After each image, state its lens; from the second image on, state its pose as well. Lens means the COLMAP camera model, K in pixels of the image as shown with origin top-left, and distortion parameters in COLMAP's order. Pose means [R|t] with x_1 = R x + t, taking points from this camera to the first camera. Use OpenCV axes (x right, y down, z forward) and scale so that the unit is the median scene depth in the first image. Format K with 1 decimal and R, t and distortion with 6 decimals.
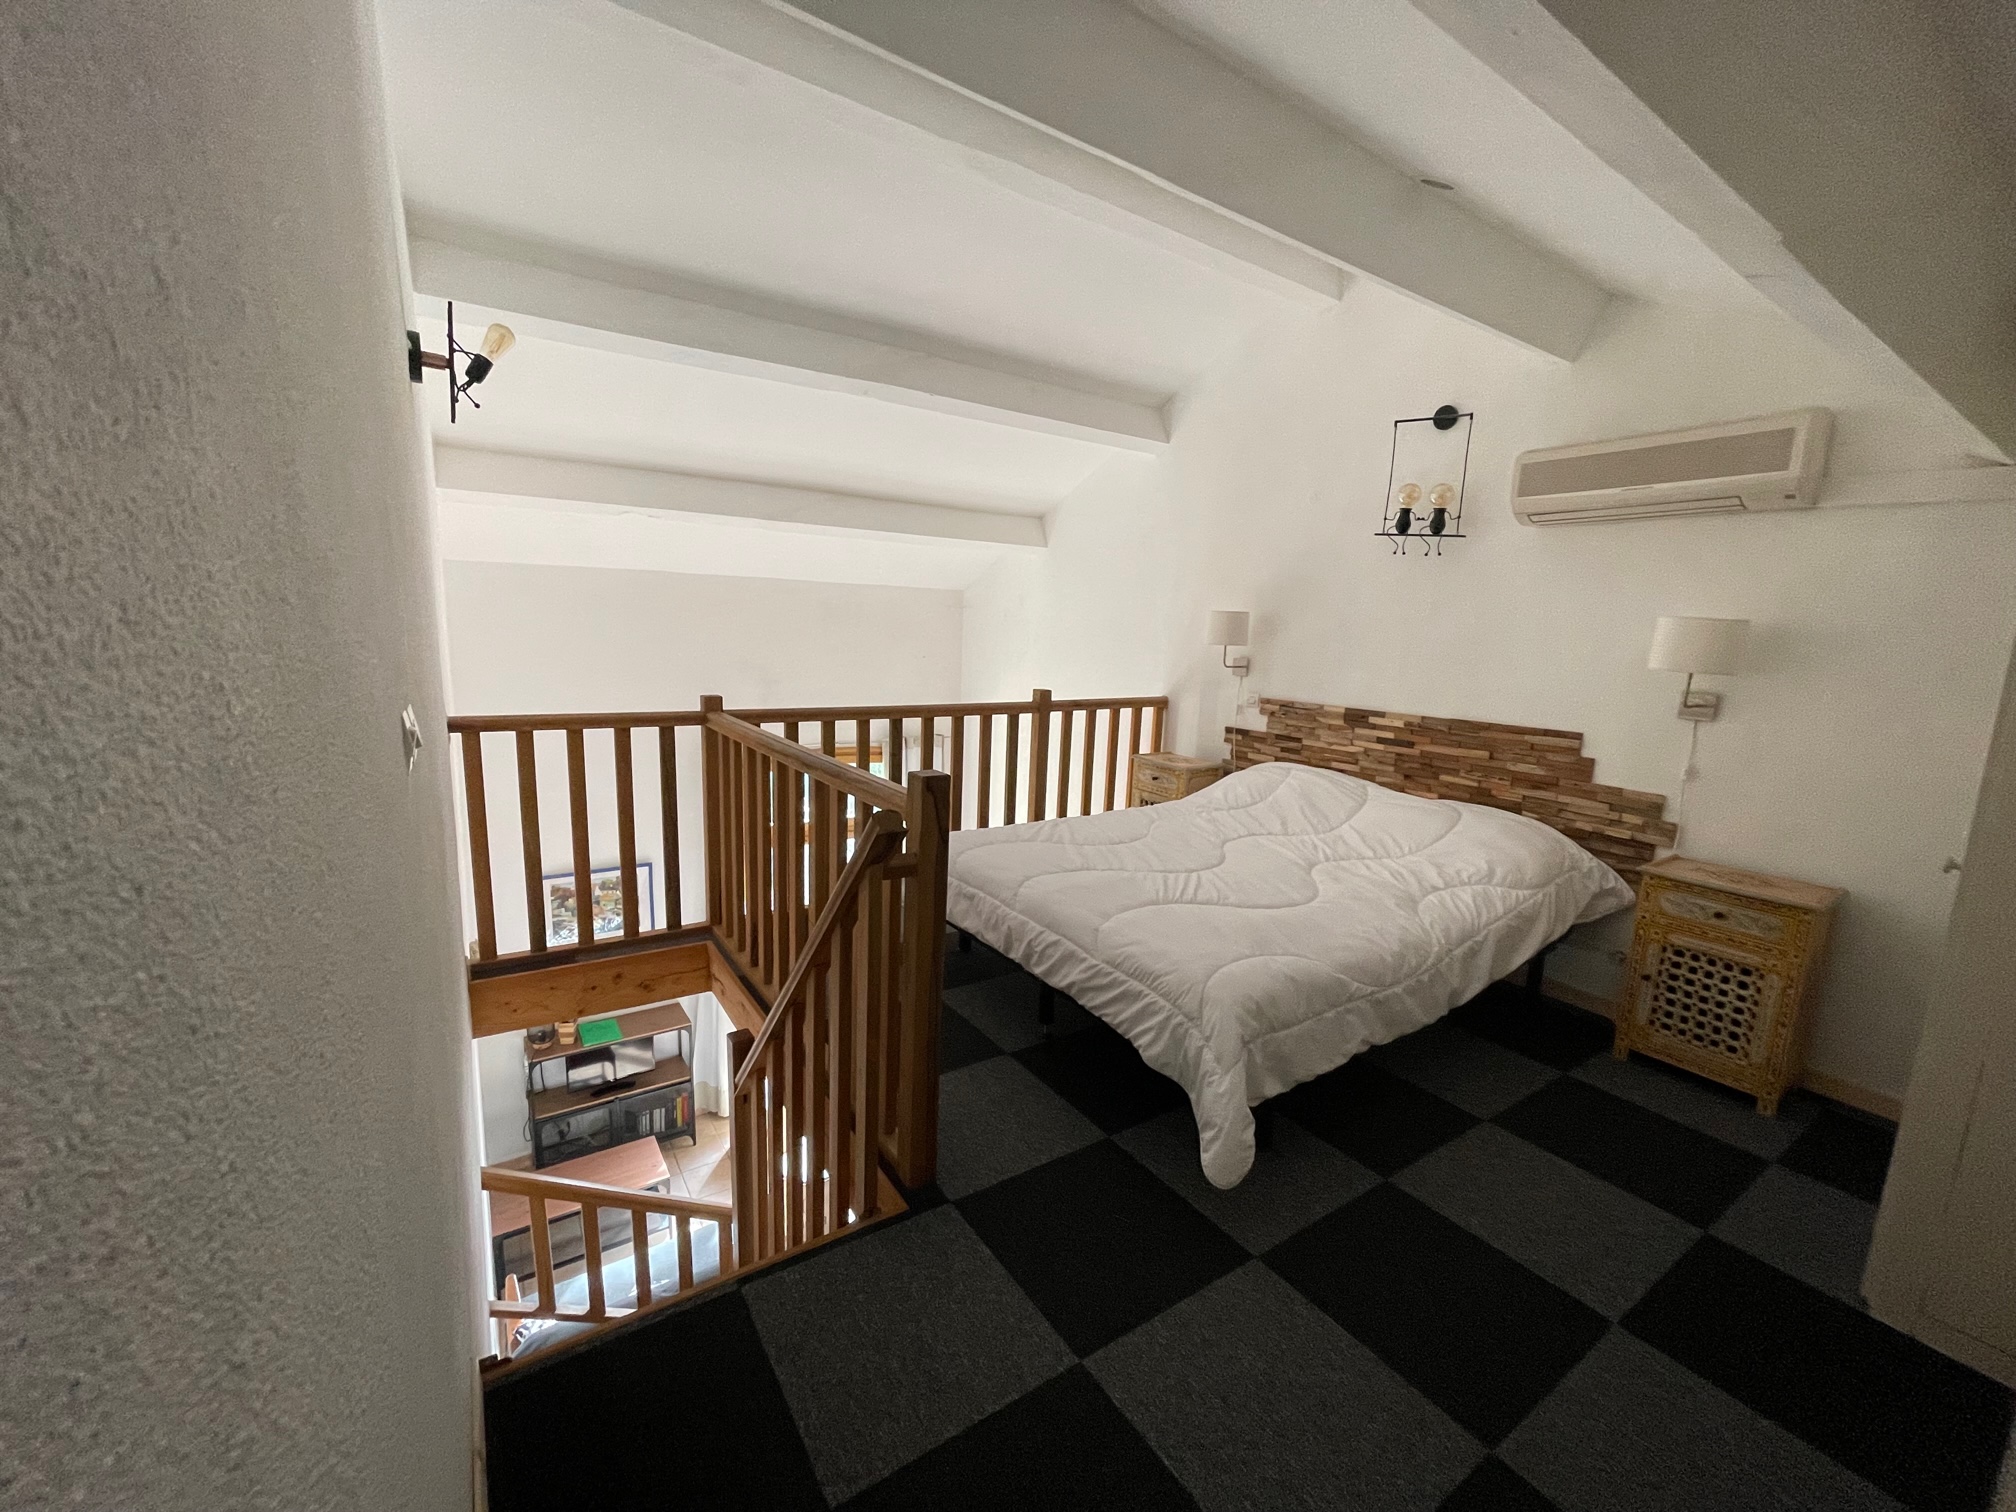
lens RADIAL K [[812.6, 0, 1005.3], [0, 812.6, 766.4], [0, 0, 1]] dist [-0.007033, 0.004235]
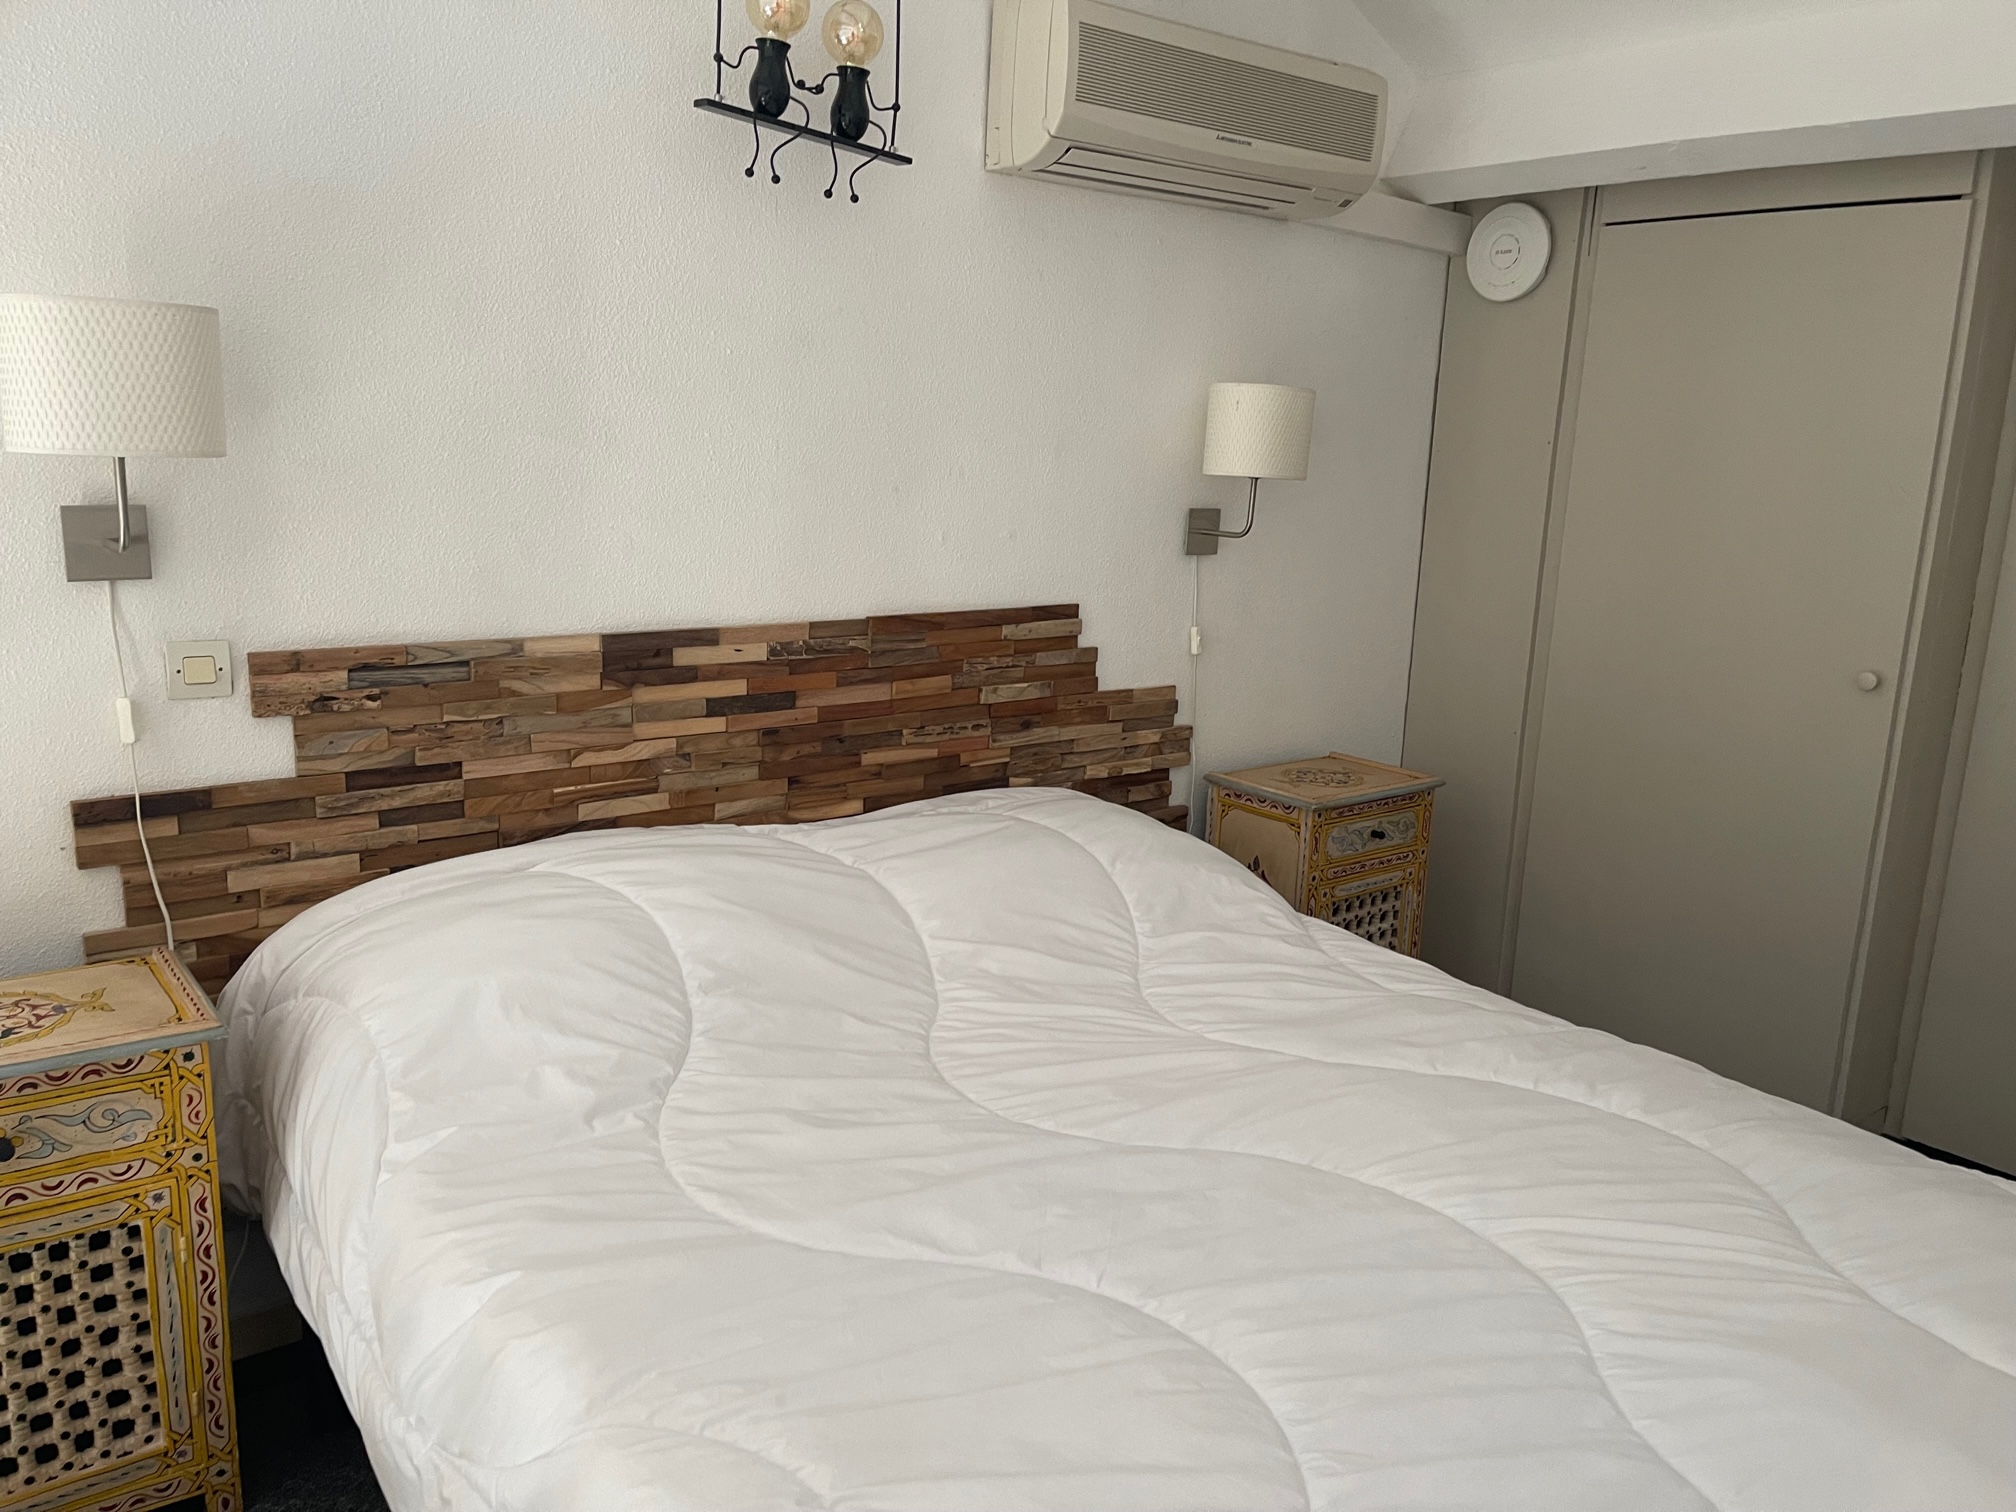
lens RADIAL K [[1520.5, 0, 1010.5], [0, 1520.5, 768.3], [0, 0, 1]] dist [0.070574, -0.093003]
pose [[-0.092947, -0.255417, 0.962353, -0.226795], [0.132219, 0.954811, 0.266186, -0.180851], [-0.986853, 0.151982, -0.054976, 0.970198]]
